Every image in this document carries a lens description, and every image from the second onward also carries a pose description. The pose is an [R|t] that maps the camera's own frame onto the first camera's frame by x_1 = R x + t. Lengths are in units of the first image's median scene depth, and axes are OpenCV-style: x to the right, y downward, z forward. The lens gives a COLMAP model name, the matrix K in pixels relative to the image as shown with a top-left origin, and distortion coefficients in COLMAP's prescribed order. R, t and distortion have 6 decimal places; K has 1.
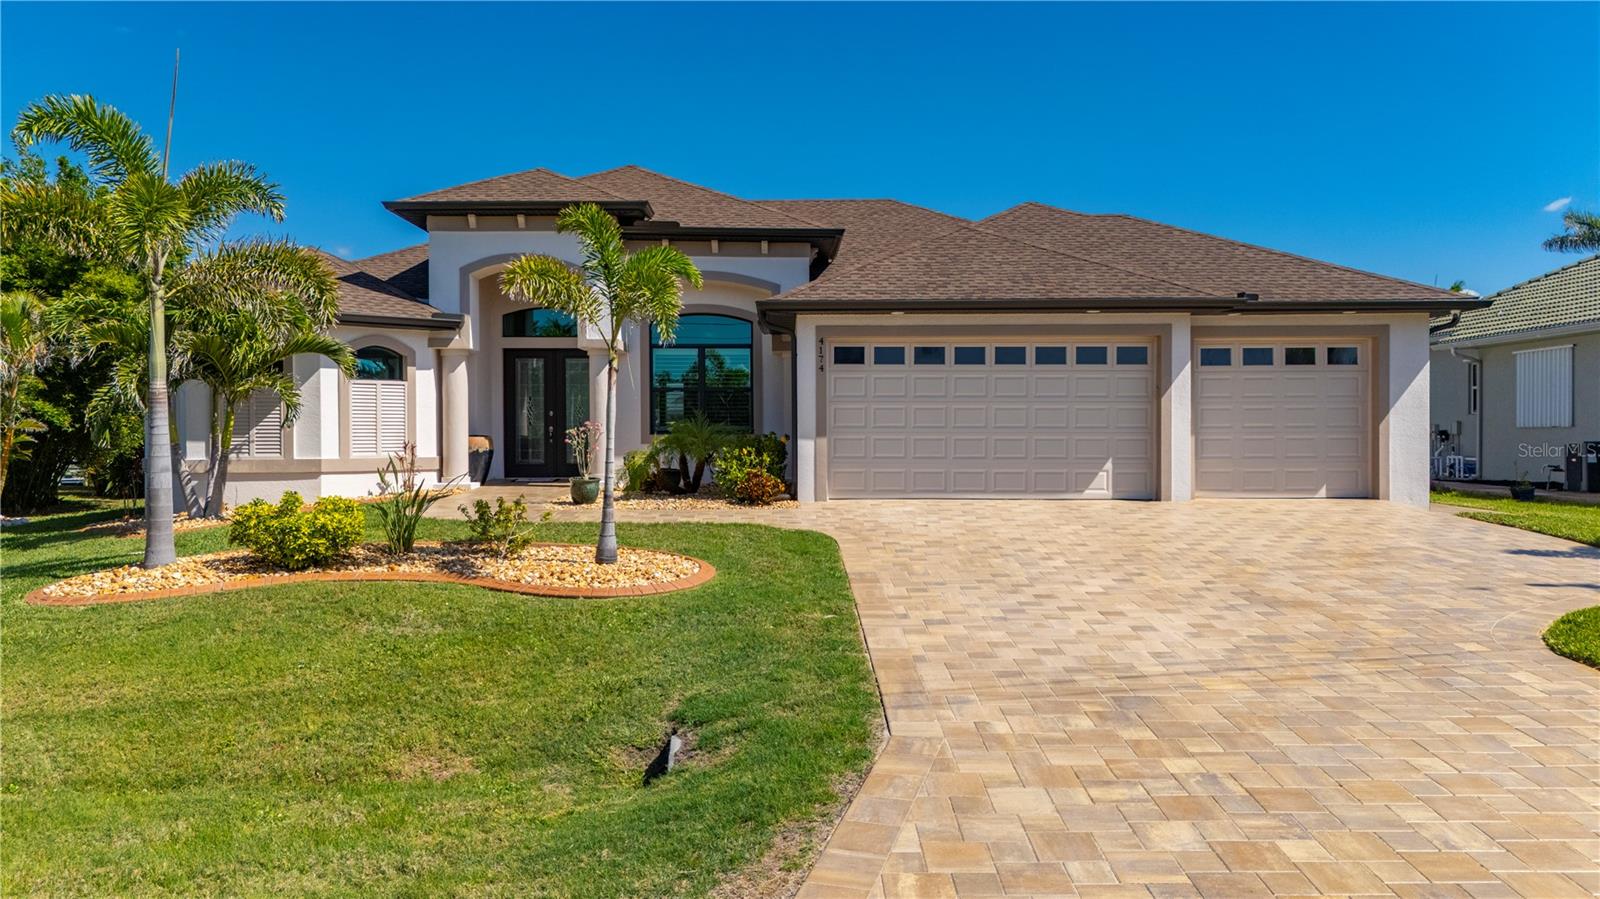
lens RADIAL K [[1175.9, 0, 800.0], [0, 1175.9, 449.5], [0, 0, 1]] dist [0.073547, -0.061264]
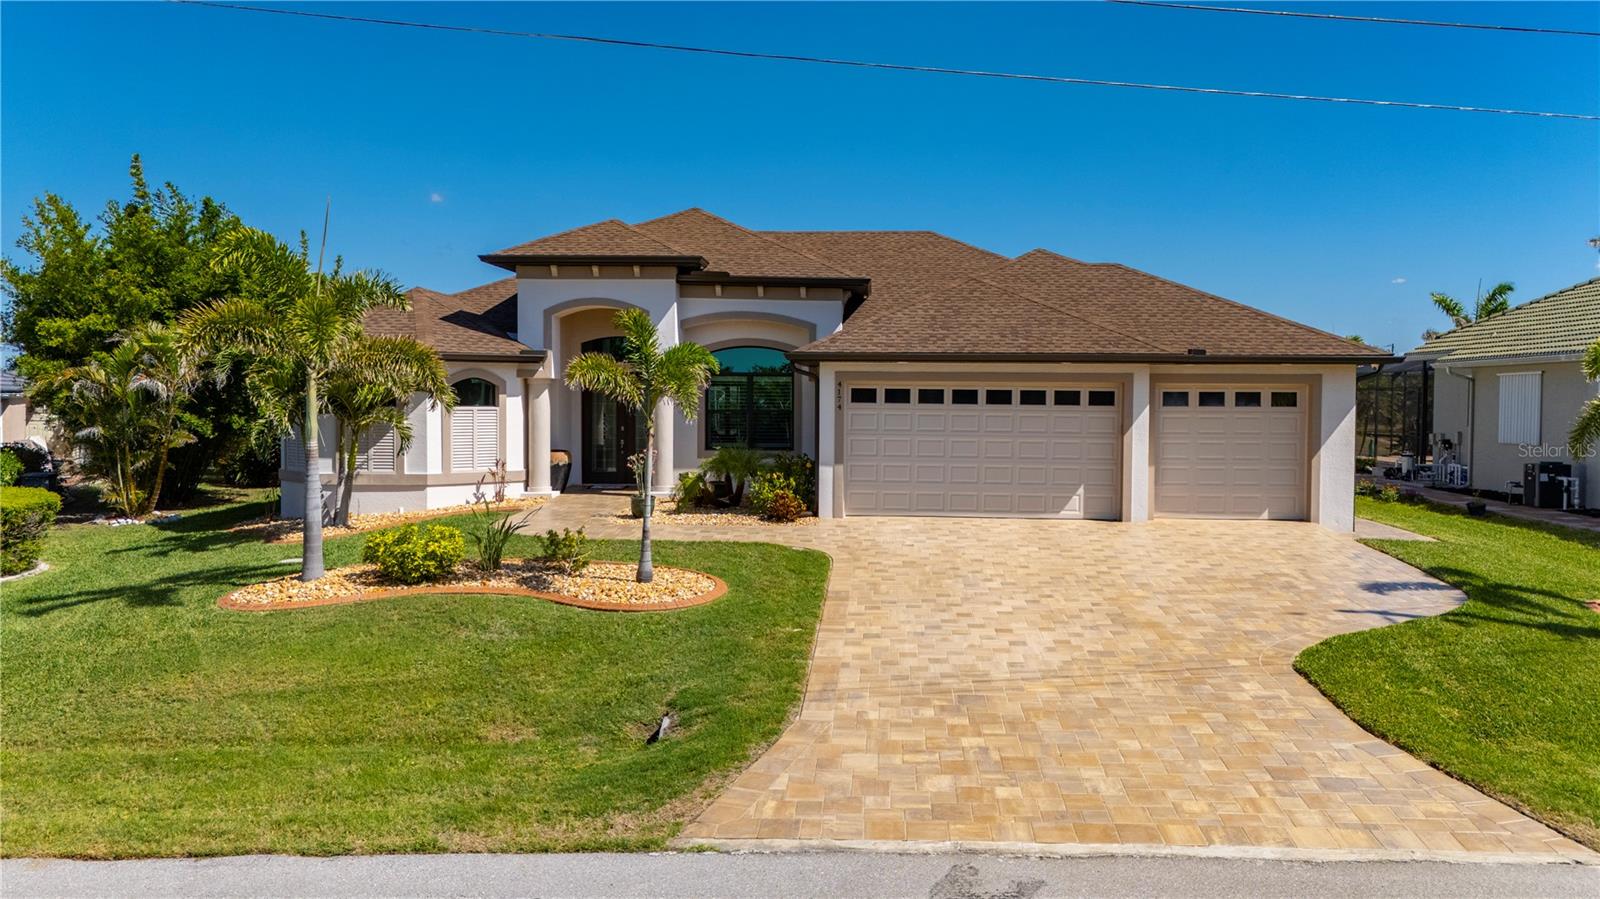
lens RADIAL K [[1207.5, 0, 857.7], [0, 1207.5, 437.4], [0, 0, 1]] dist [0.101455, -0.121351]
pose [[0.999259, 0.011455, -0.036741, 0.081739], [-0.010654, 0.999703, 0.021924, -0.064950], [0.036981, -0.021516, 0.999084, -0.230564]]
